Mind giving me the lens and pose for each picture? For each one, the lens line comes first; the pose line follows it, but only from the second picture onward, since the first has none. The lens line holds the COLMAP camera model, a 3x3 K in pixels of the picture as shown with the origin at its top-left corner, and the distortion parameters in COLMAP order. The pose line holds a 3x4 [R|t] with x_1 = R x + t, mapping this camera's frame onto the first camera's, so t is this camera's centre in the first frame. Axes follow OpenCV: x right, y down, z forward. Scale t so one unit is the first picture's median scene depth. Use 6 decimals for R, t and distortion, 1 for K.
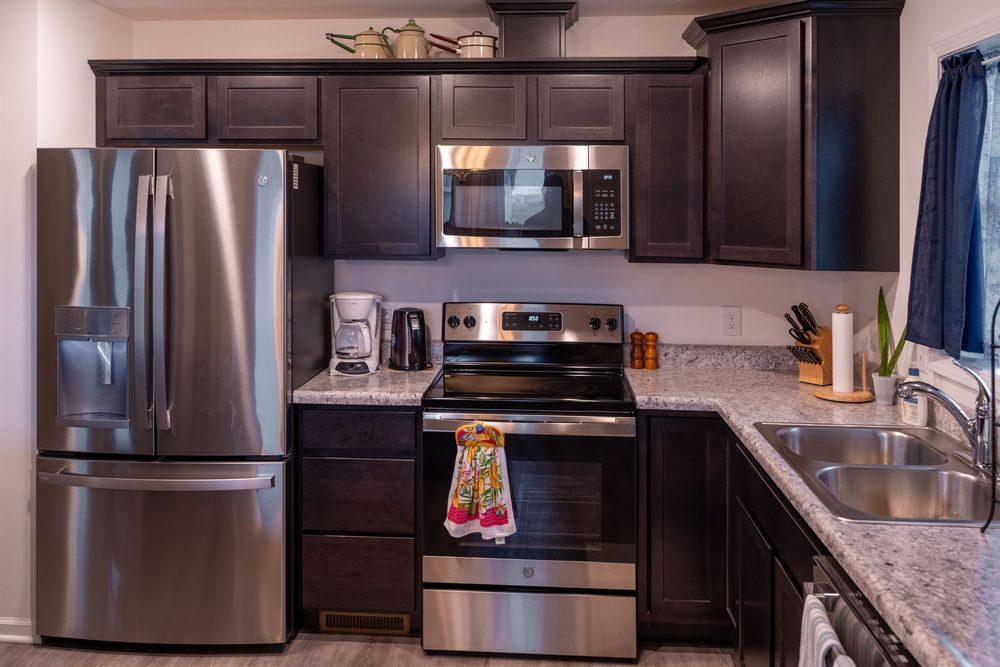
lens RADIAL K [[807.7, 0, 578.4], [0, 807.7, 241.0], [0, 0, 1]] dist [0.000594, -0.000973]
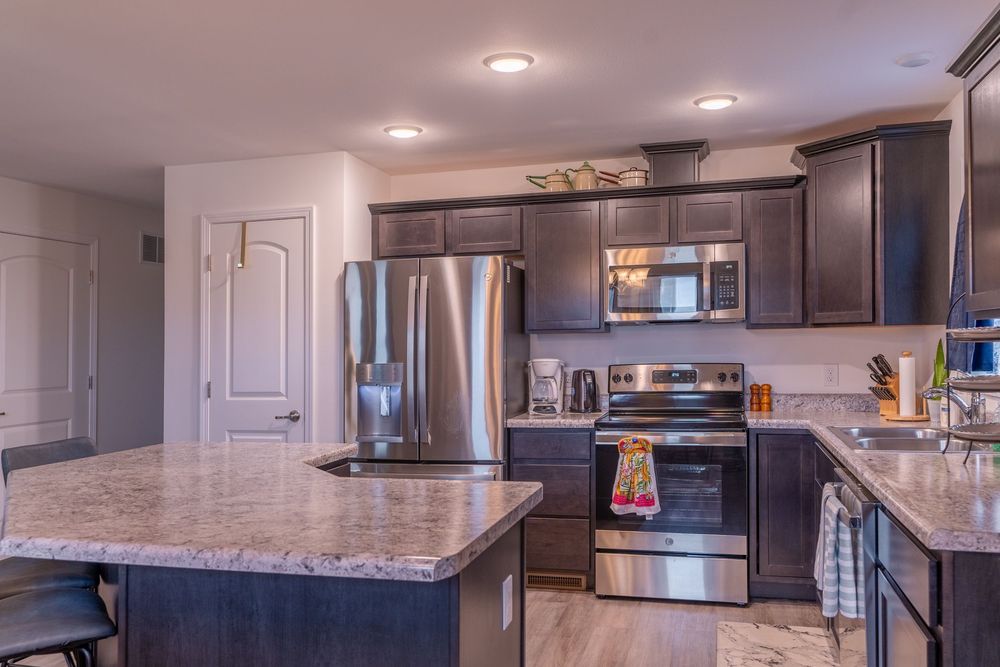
lens RADIAL K [[820.5, 0, 500.0], [0, 820.5, 333.5], [0, 0, 1]] dist [0.004464, 0.002298]
pose [[0.957448, -0.008757, -0.288474, 0.063747], [-0.006137, 0.998696, -0.050686, 0.104870], [0.288541, 0.050300, 0.956145, -0.426867]]
